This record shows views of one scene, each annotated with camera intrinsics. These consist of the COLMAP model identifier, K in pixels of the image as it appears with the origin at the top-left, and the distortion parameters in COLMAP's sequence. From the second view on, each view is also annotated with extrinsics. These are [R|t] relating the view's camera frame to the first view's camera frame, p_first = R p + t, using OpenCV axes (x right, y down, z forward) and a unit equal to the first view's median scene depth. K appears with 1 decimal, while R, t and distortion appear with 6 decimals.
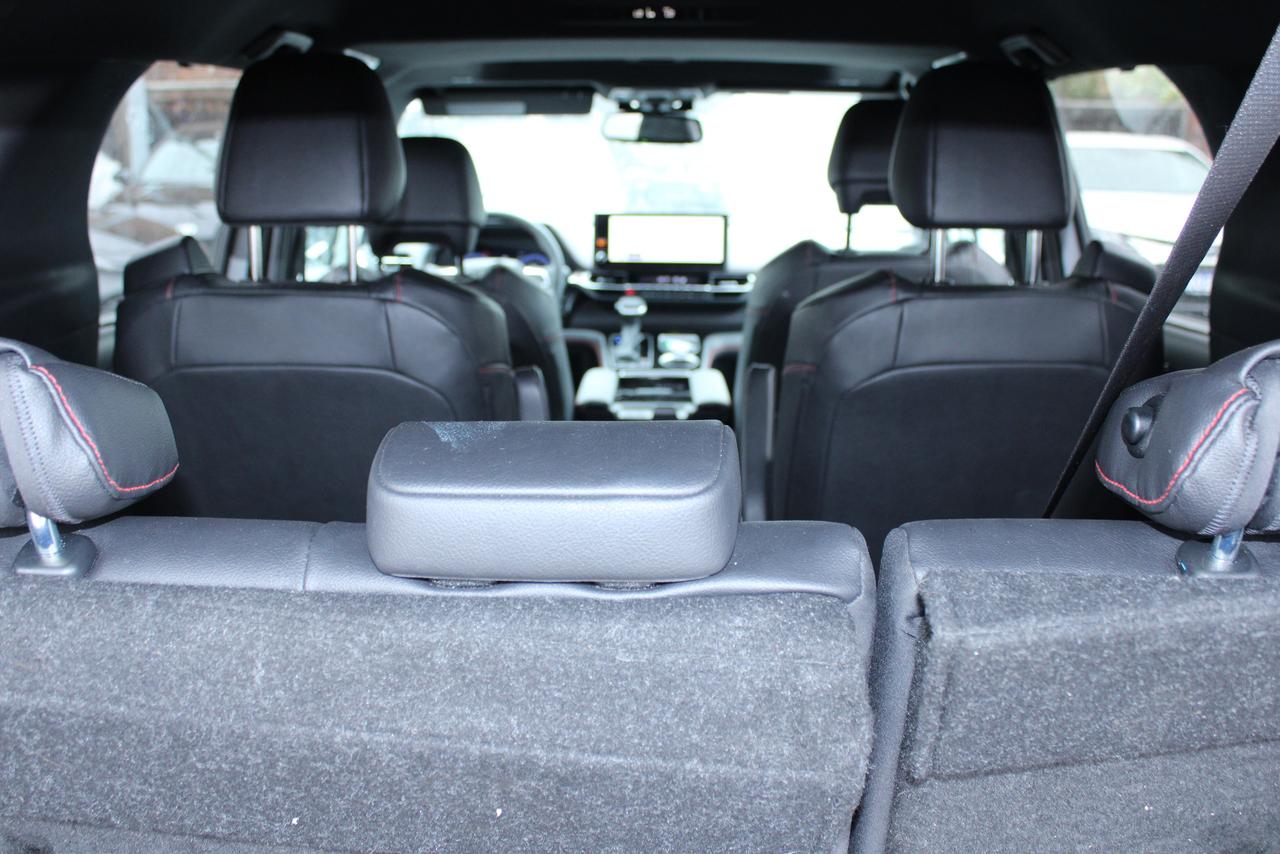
lens RADIAL K [[1350.7, 0, 634.8], [0, 1350.7, 431.0], [0, 0, 1]] dist [-0.080736, 0.000000]
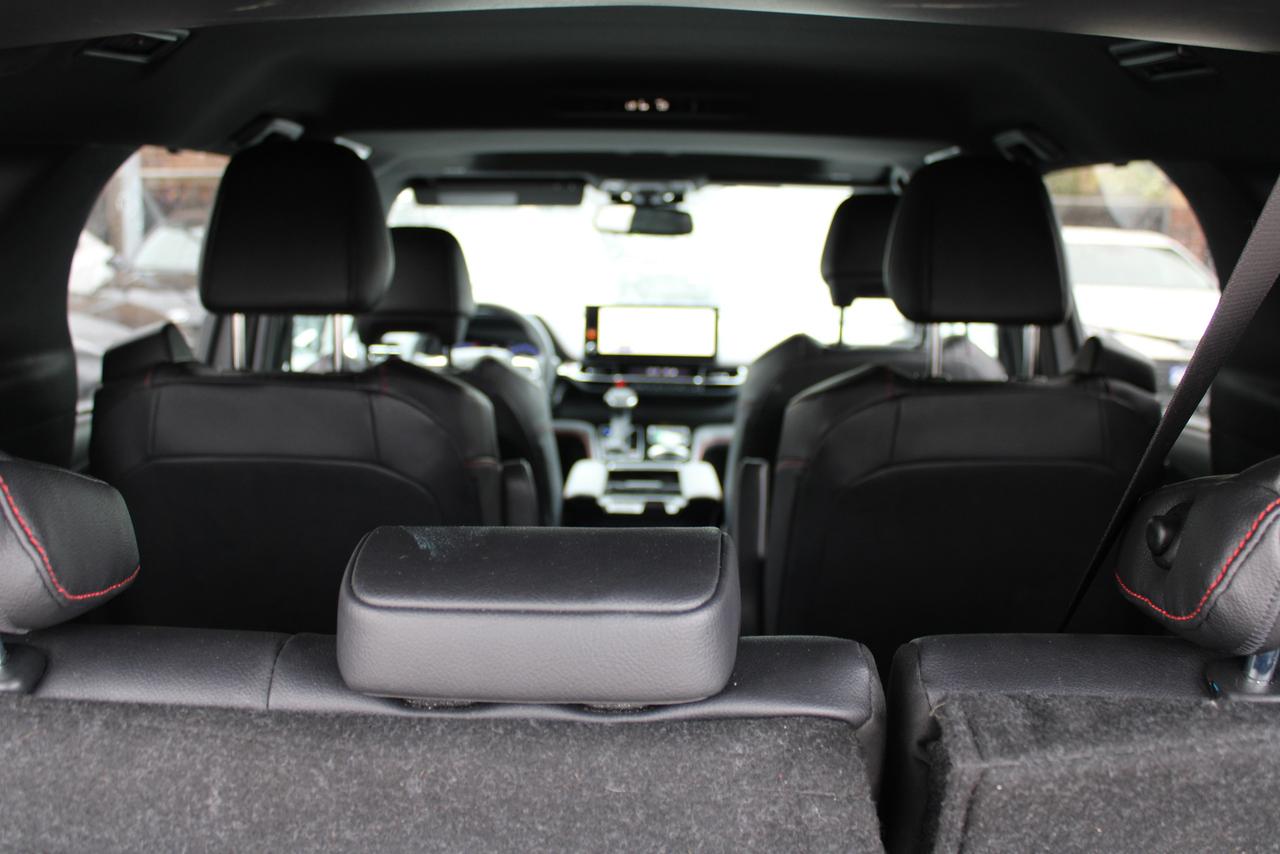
lens RADIAL K [[1350.7, 0, 642.0], [0, 1350.7, 424.4], [0, 0, 1]] dist [-0.080736, 0.000000]
pose [[0.999875, 0.008257, 0.013511, -0.001260], [-0.007270, 0.997414, -0.071497, -0.004780], [-0.014066, 0.071390, 0.997349, 0.025135]]
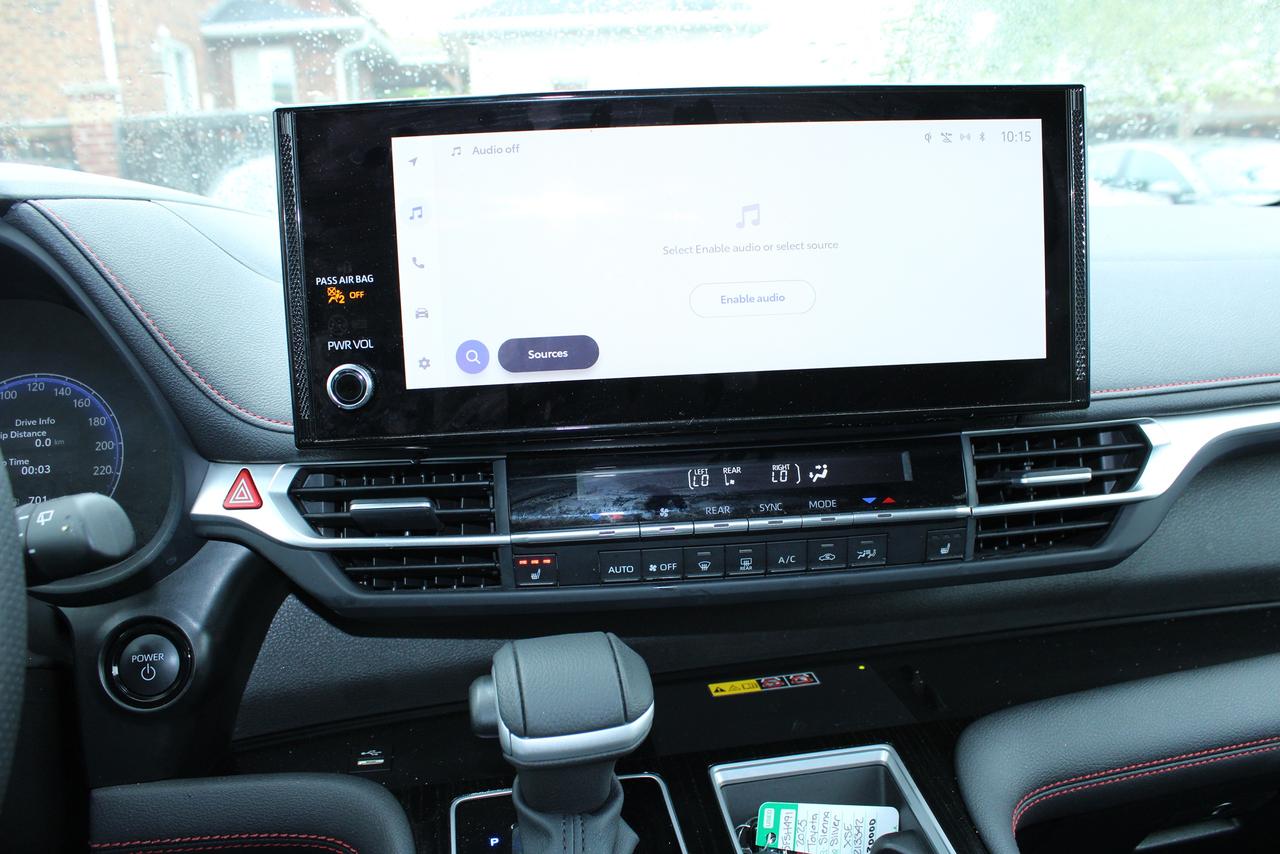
lens RADIAL K [[1074.1, 0, 642.8], [0, 1074.1, 438.7], [0, 0, 1]] dist [-0.165302, 0.126145]
pose [[0.980242, -0.080336, 0.180751, -0.032586], [0.076485, 0.996672, 0.028186, -0.281673], [-0.182414, -0.013805, 0.983125, 1.997495]]
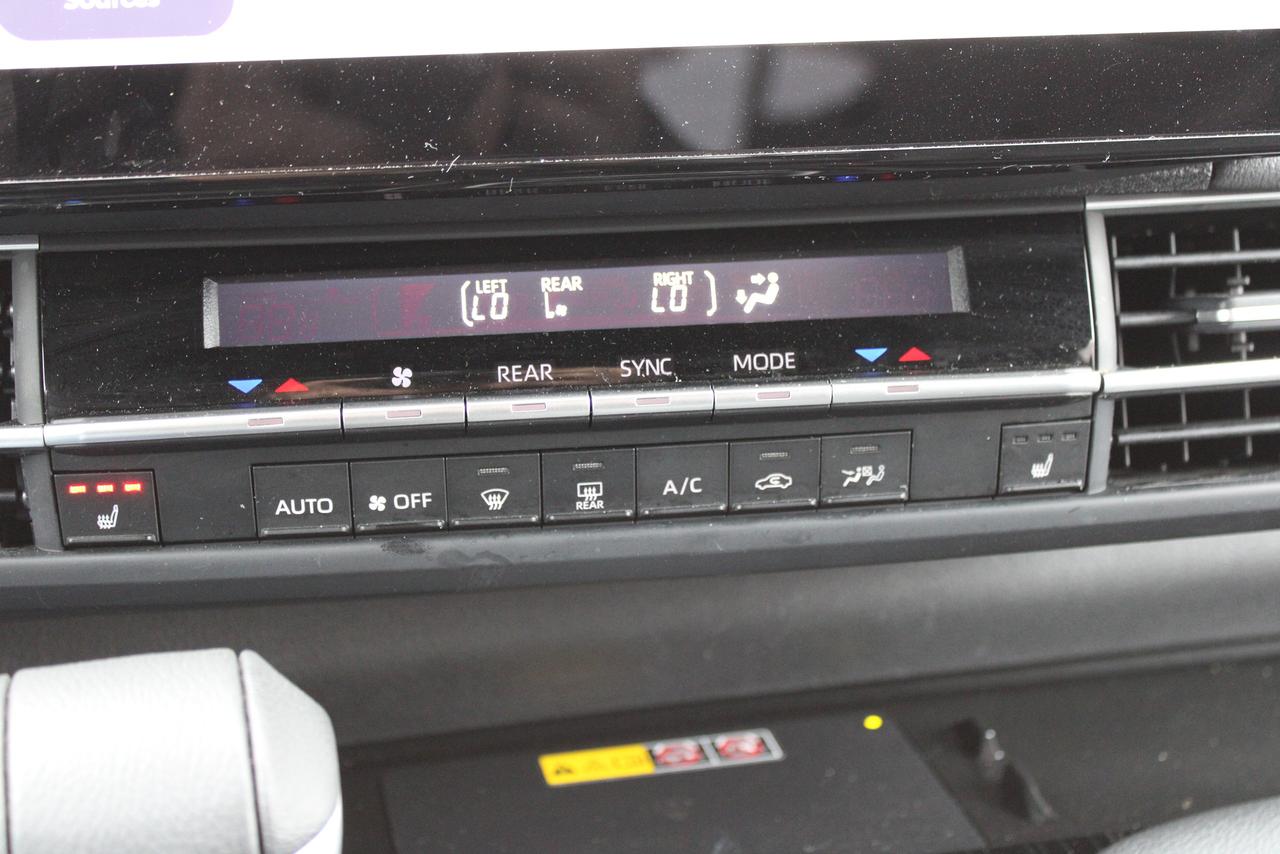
lens RADIAL K [[2012.9, 0, 651.3], [0, 2012.9, 433.0], [0, 0, 1]] dist [-0.026374, 0.000000]
pose [[0.969097, -0.089200, 0.229987, 0.005348], [0.065321, 0.991845, 0.109442, -0.267762], [-0.237874, -0.091037, 0.967020, 2.055238]]
